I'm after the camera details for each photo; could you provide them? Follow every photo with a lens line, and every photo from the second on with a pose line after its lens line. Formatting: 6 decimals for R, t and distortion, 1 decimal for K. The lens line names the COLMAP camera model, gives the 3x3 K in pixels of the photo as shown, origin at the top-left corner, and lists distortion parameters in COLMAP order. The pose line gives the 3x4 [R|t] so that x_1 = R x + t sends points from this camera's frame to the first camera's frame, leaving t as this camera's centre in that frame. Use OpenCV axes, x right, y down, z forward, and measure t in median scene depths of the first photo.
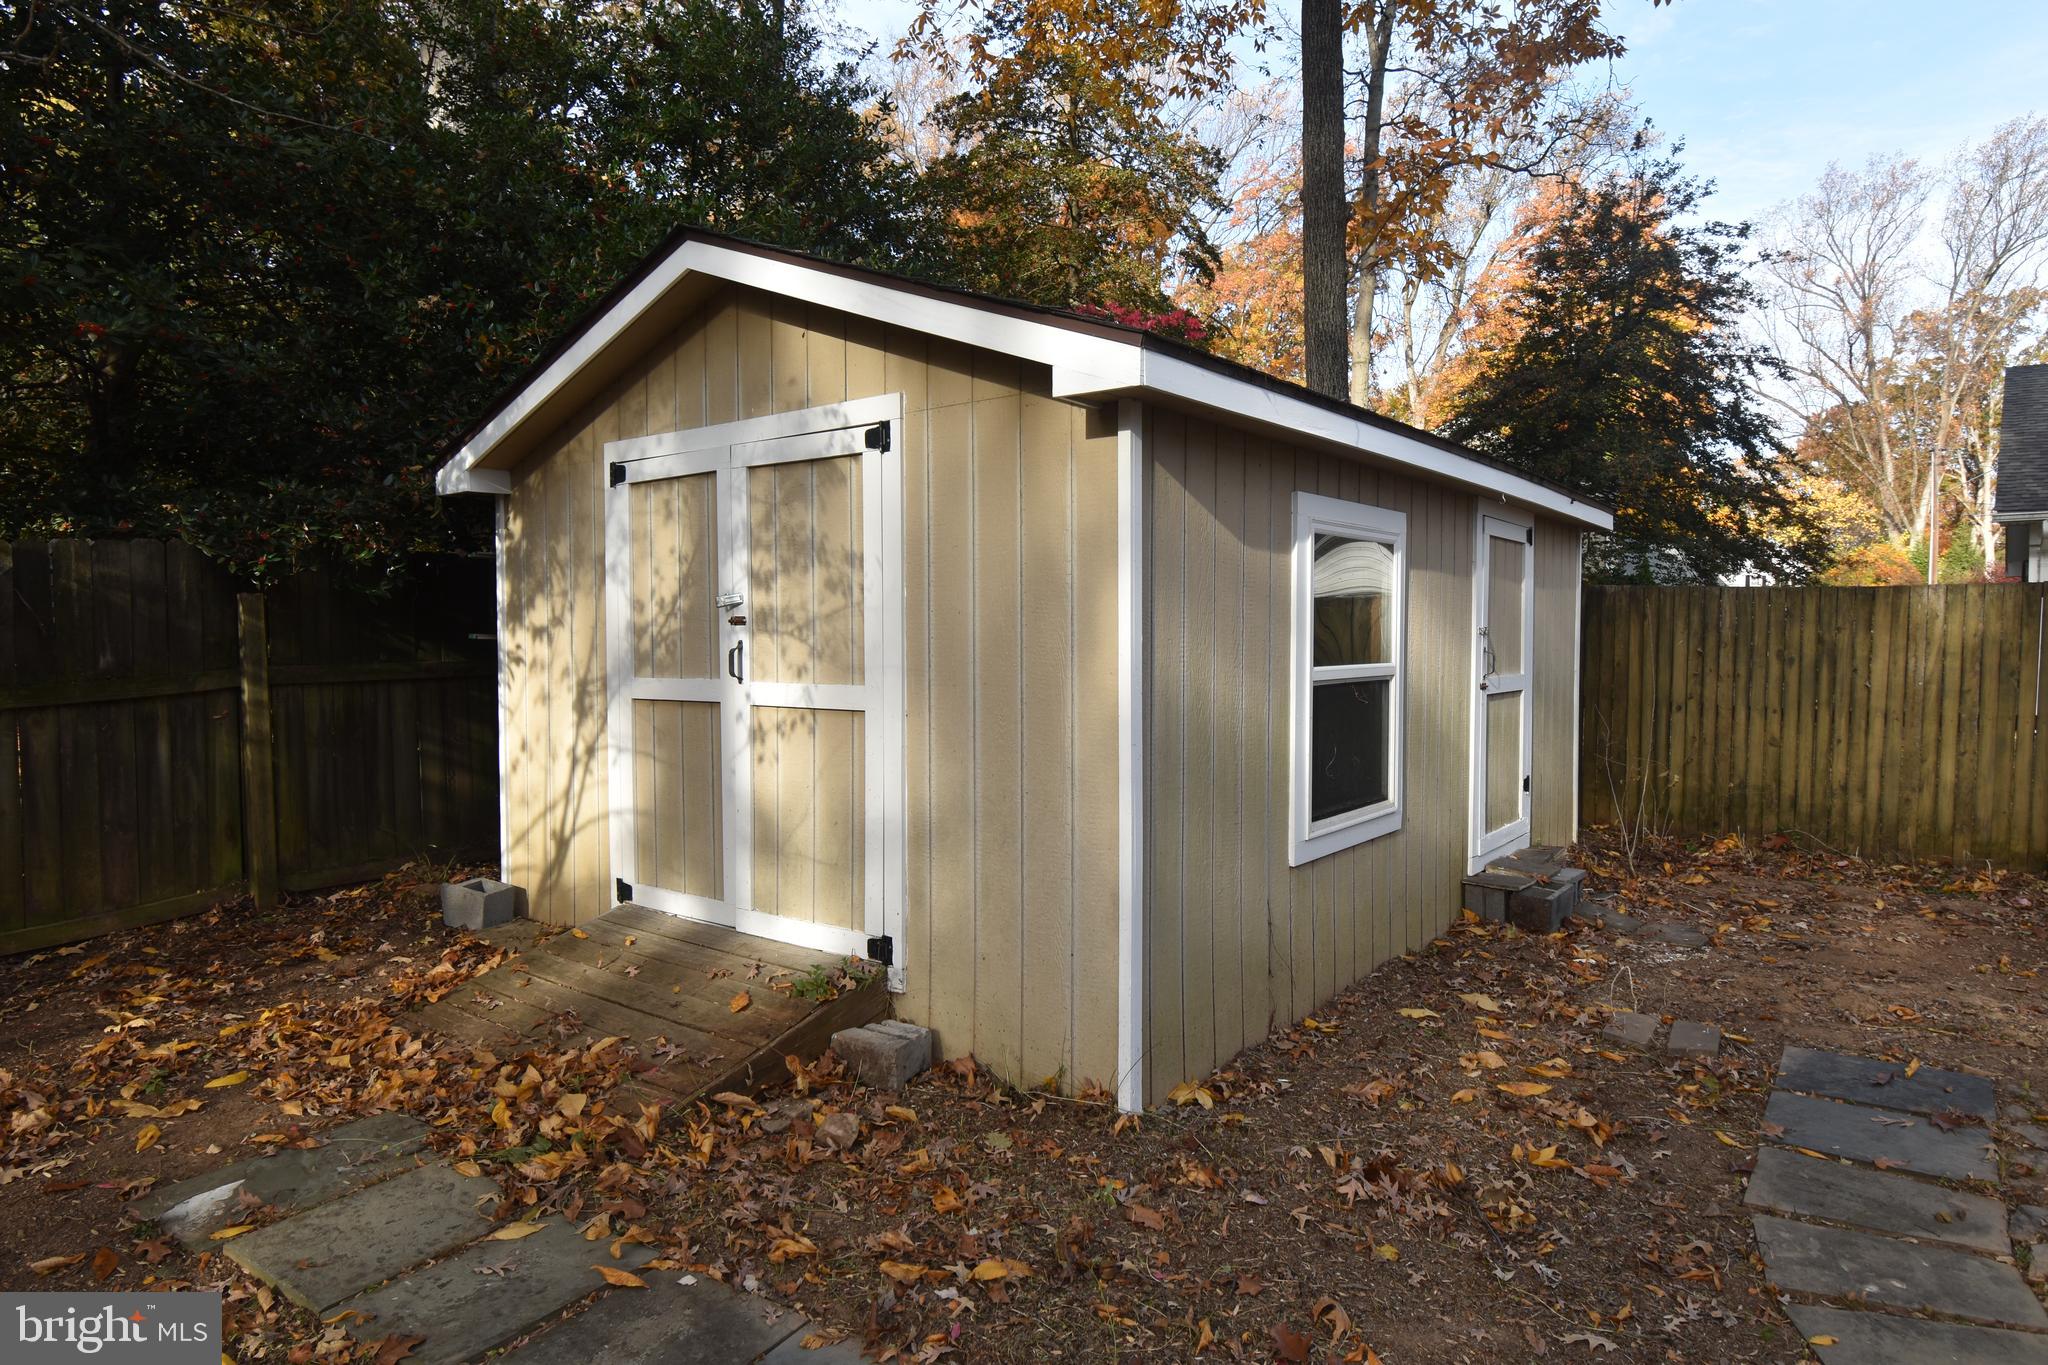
lens RADIAL K [[1135.2, 0, 1024.2], [0, 1135.2, 690.7], [0, 0, 1]] dist [-0.034205, -0.003978]
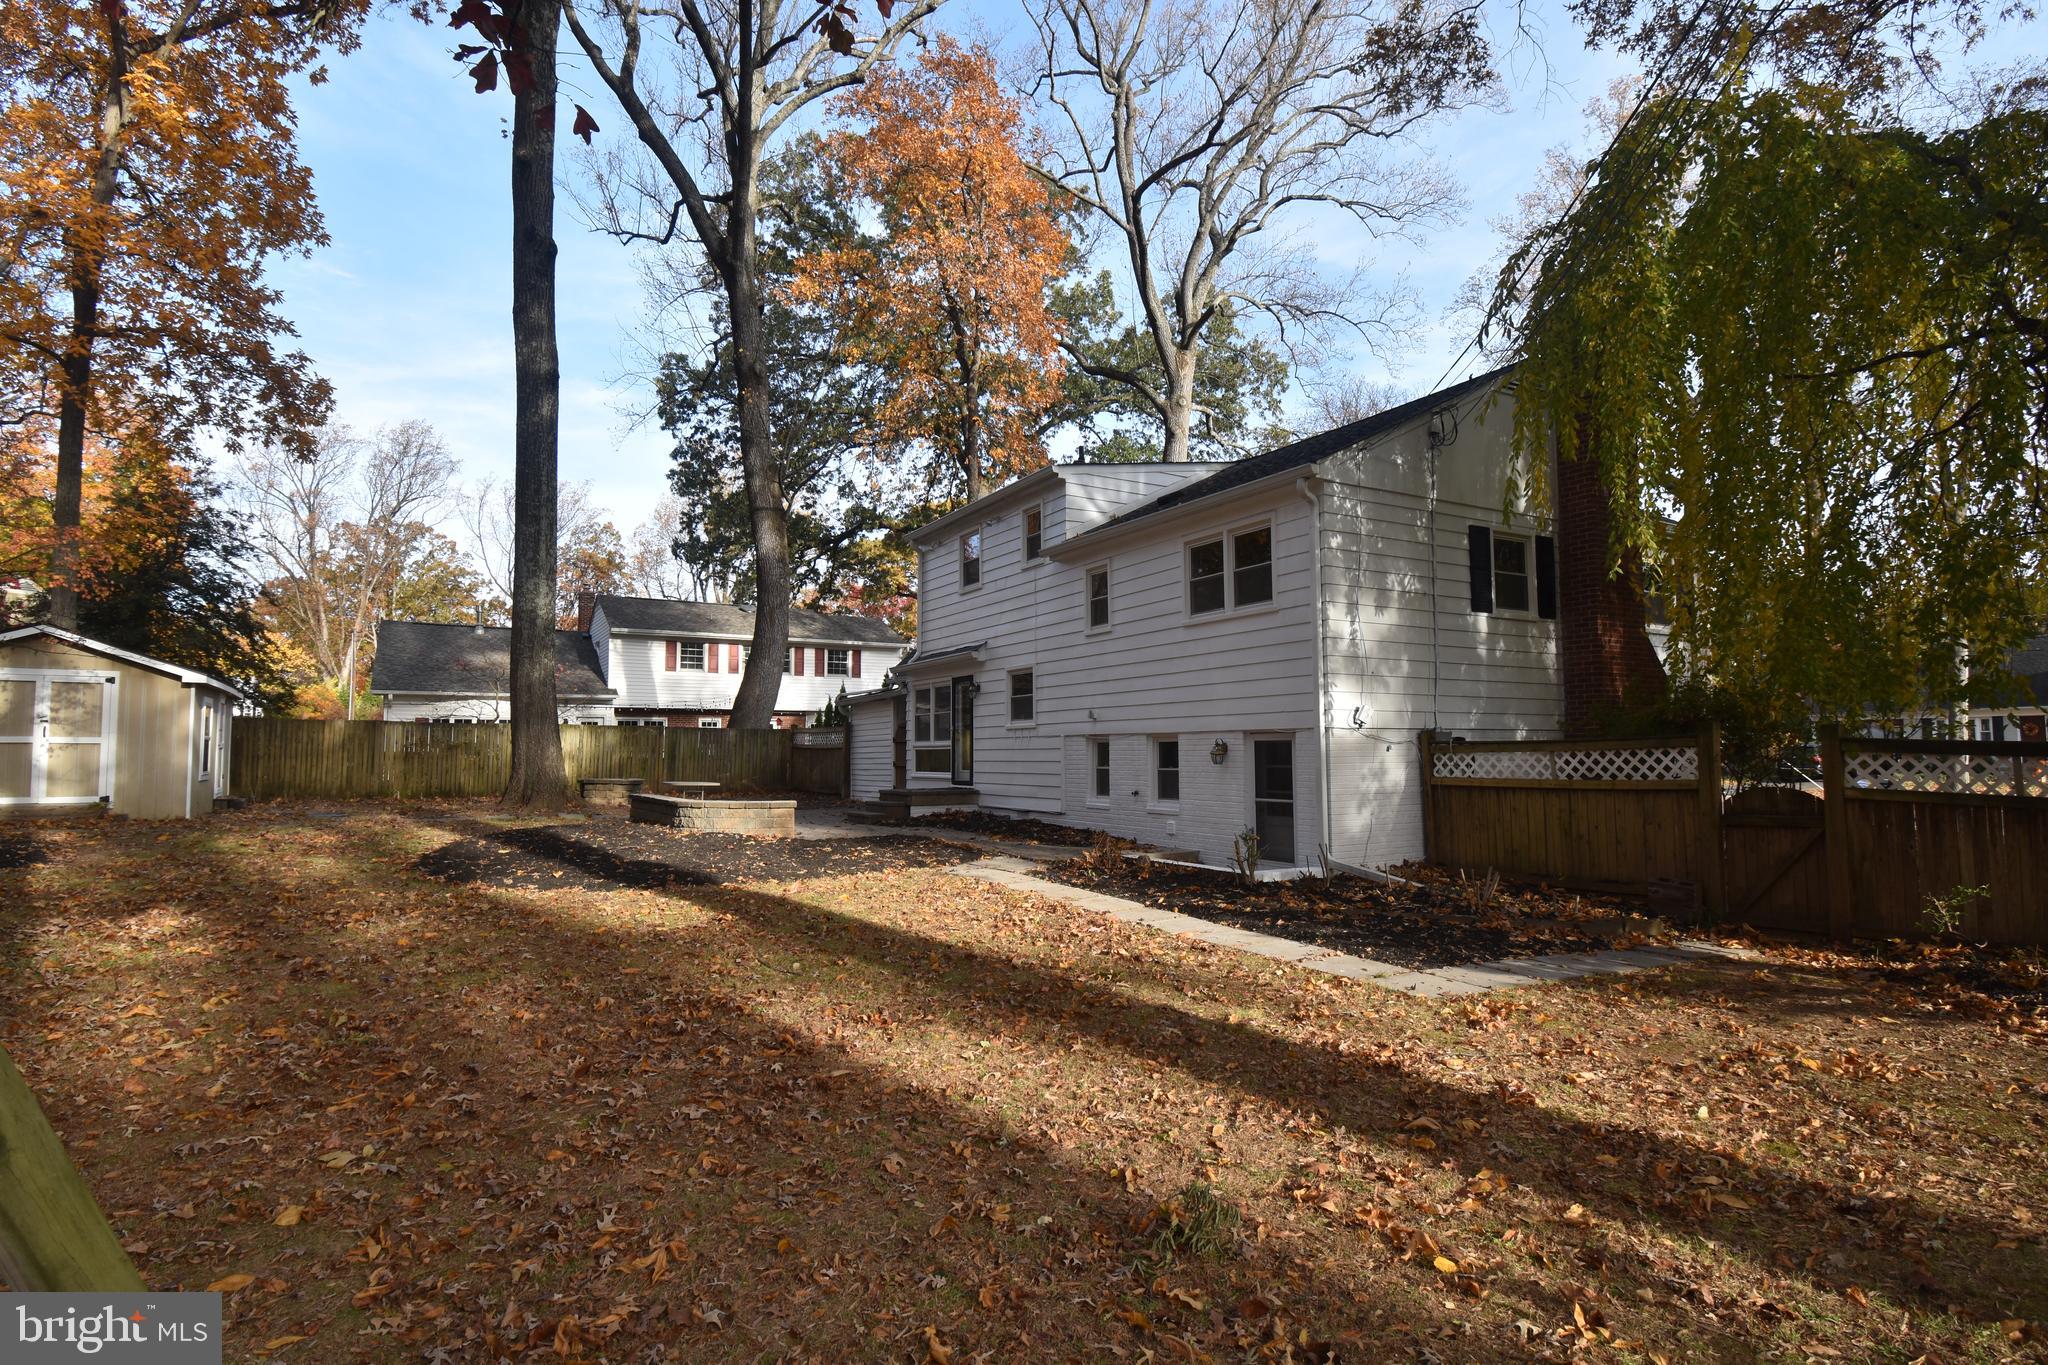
lens RADIAL K [[1042.9, 0, 1024.4], [0, 1042.9, 688.7], [0, 0, 1]] dist [-0.001901, 0.000073]
pose [[0.310701, 0.063330, 0.948395, -0.210196], [0.044873, 0.995688, -0.081189, 0.021858], [-0.949448, 0.067783, 0.306520, -0.265433]]
